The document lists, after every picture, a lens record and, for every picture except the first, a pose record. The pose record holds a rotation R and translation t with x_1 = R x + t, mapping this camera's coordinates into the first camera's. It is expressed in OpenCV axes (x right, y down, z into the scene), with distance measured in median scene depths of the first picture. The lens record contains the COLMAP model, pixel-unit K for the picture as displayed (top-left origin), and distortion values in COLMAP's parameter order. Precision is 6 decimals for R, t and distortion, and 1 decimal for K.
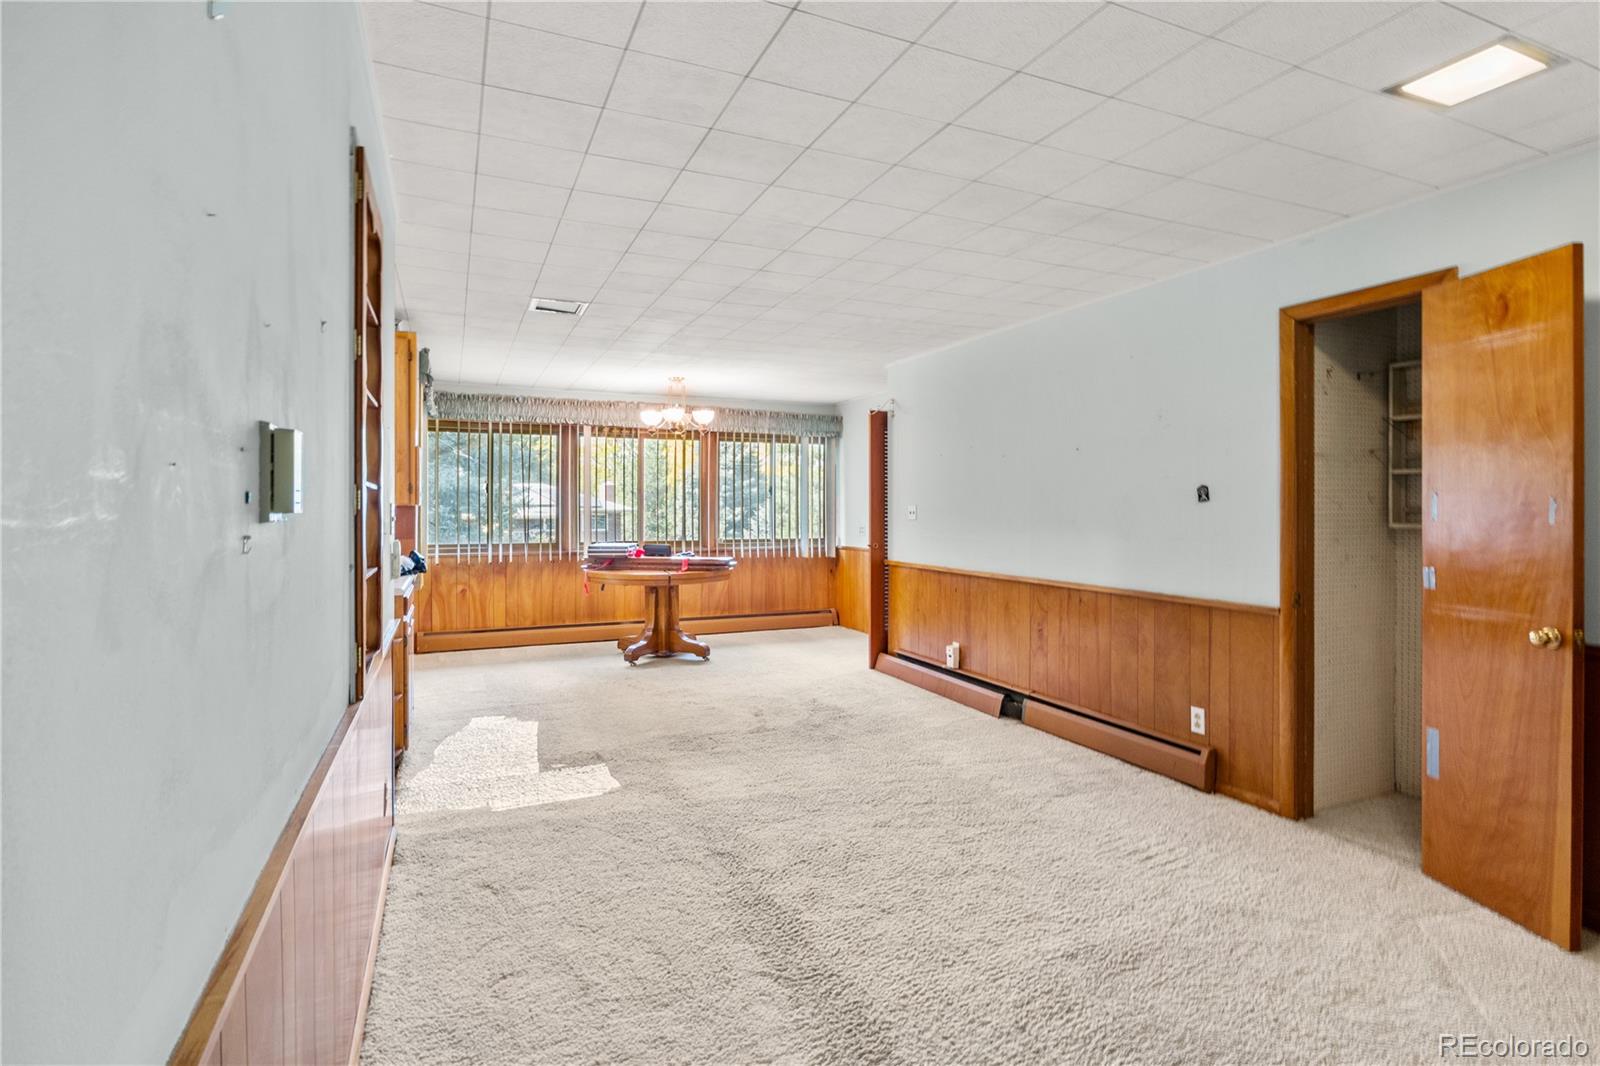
lens RADIAL K [[804.5, 0, 814.1], [0, 804.5, 520.4], [0, 0, 1]] dist [-0.014903, -0.001822]
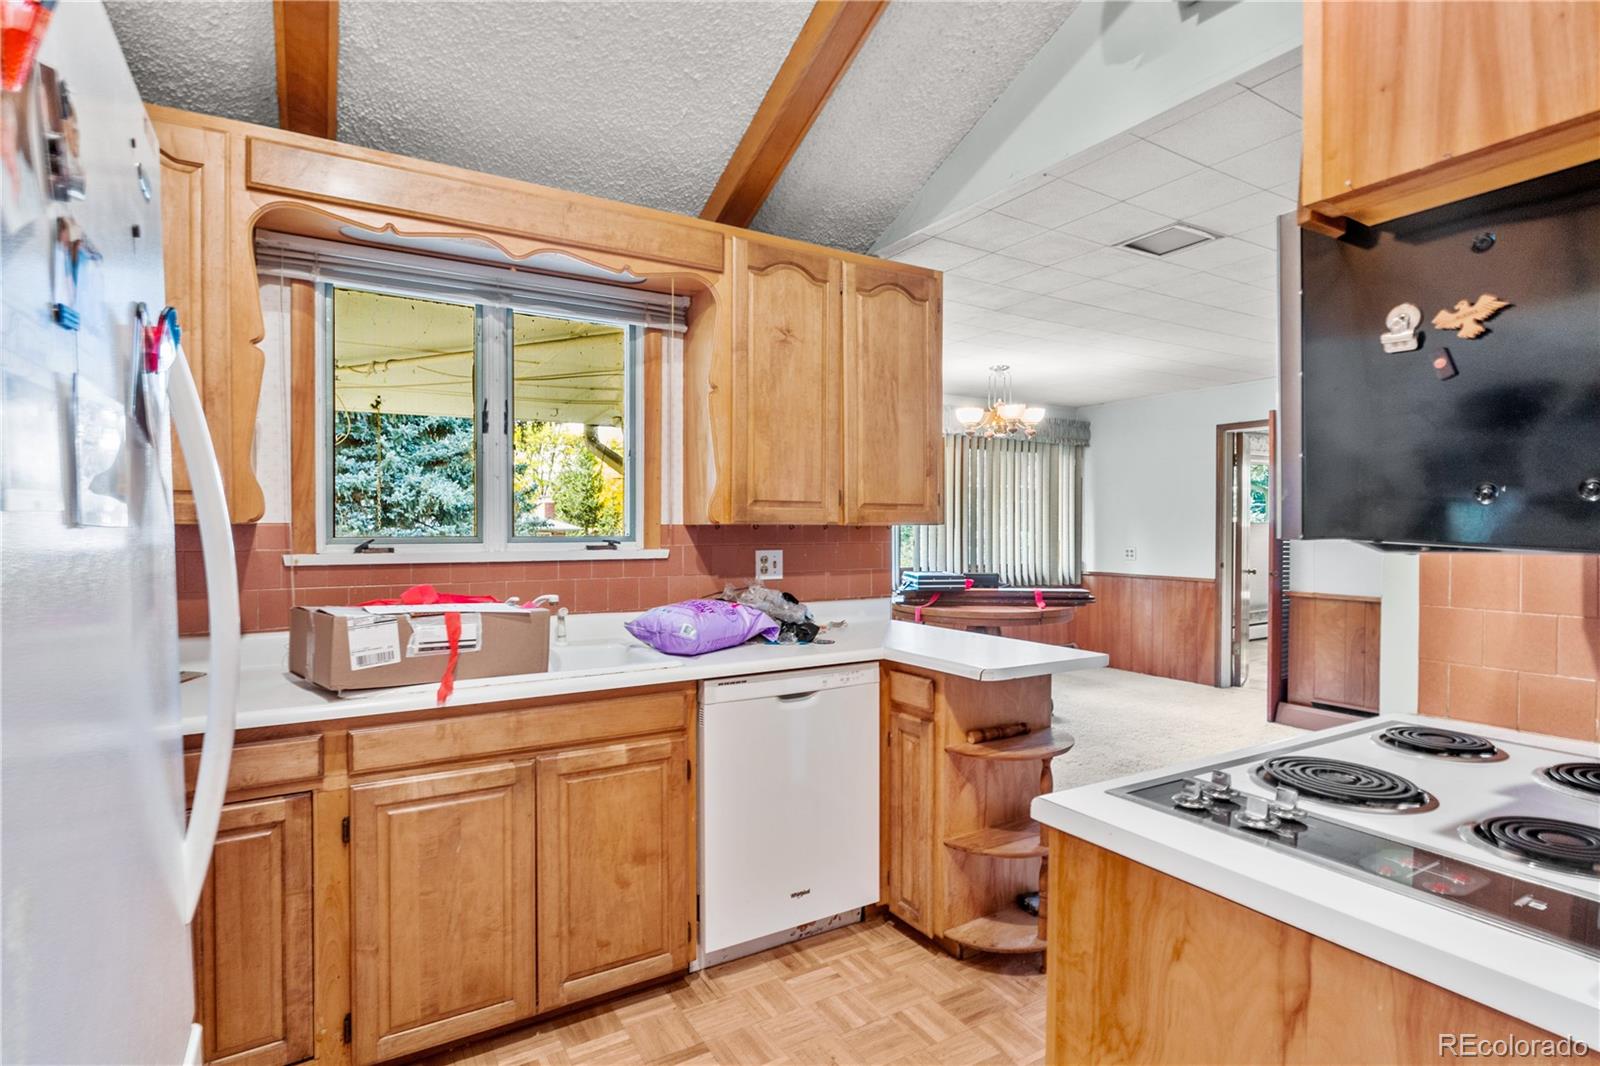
lens RADIAL K [[804.5, 0, 803.0], [0, 804.5, 538.1], [0, 0, 1]] dist [-0.014903, -0.001822]
pose [[0.993276, -0.001299, 0.115763, -0.671083], [0.001411, 0.999999, -0.000892, -0.006605], [-0.115761, 0.001049, 0.993276, 0.314880]]
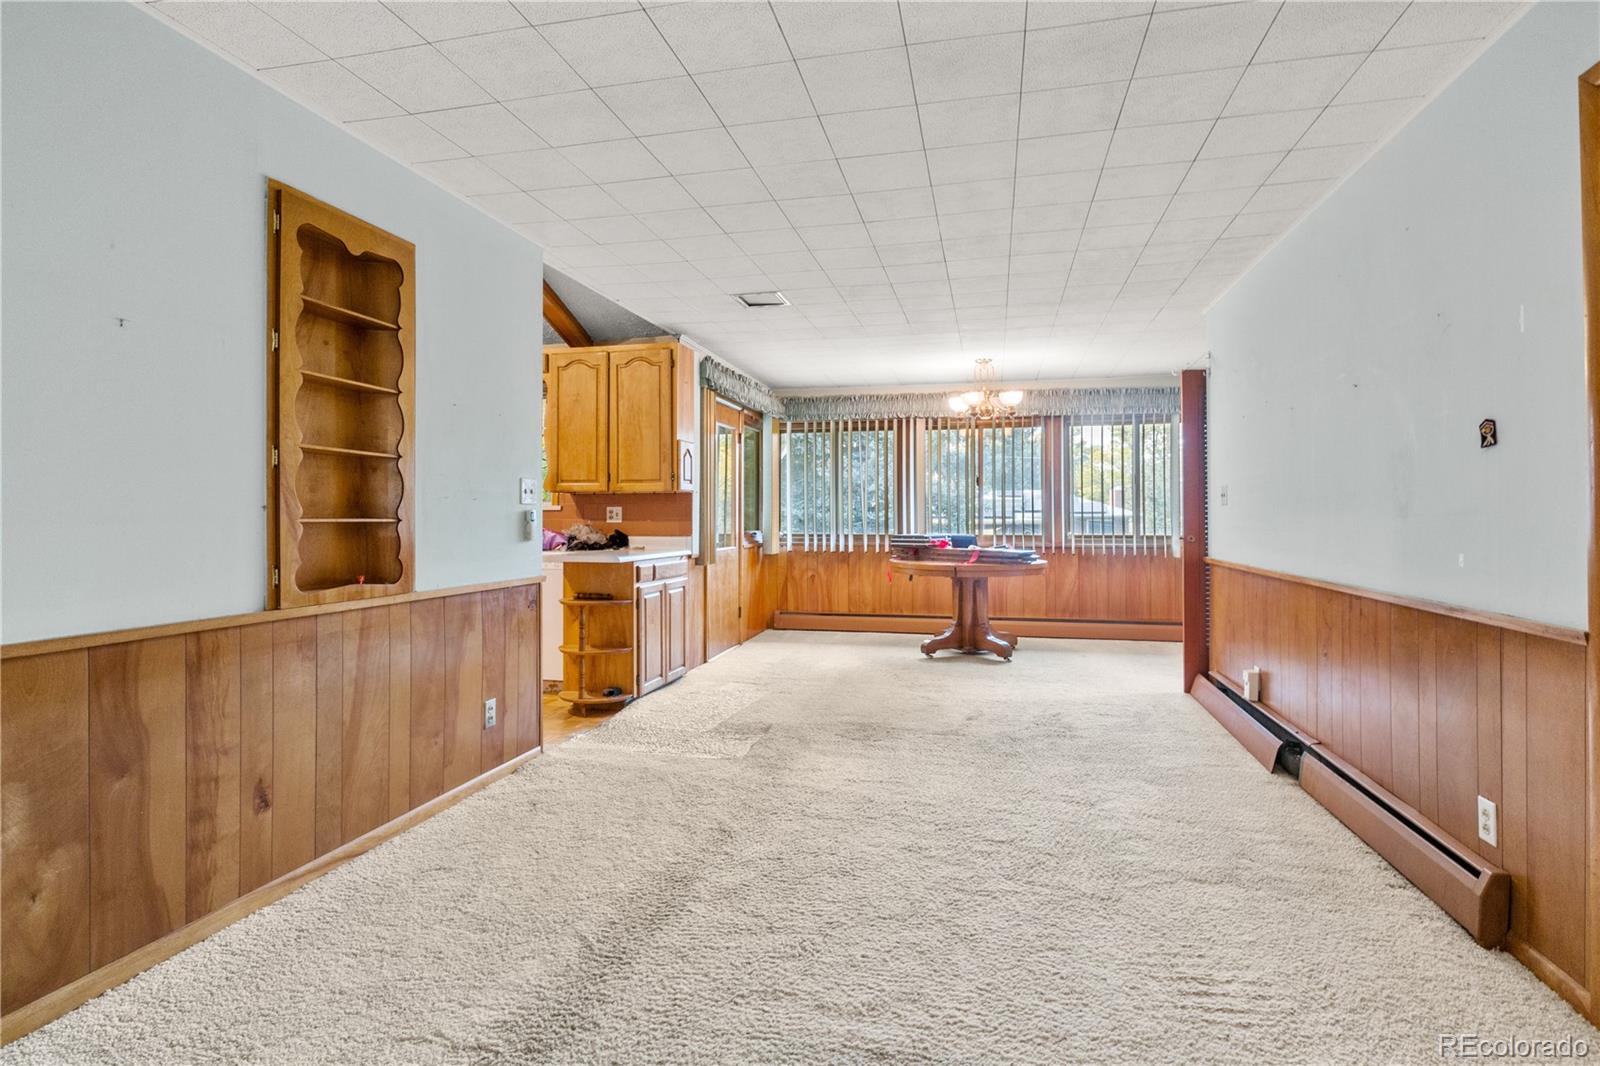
lens RADIAL K [[804.5, 0, 811.2], [0, 804.5, 518.7], [0, 0, 1]] dist [-0.014903, -0.001822]
pose [[0.791782, 0.000336, -0.610803, 0.350024], [-0.008912, 0.999900, -0.011002, 0.031100], [0.610738, 0.014154, 0.791706, 0.184626]]
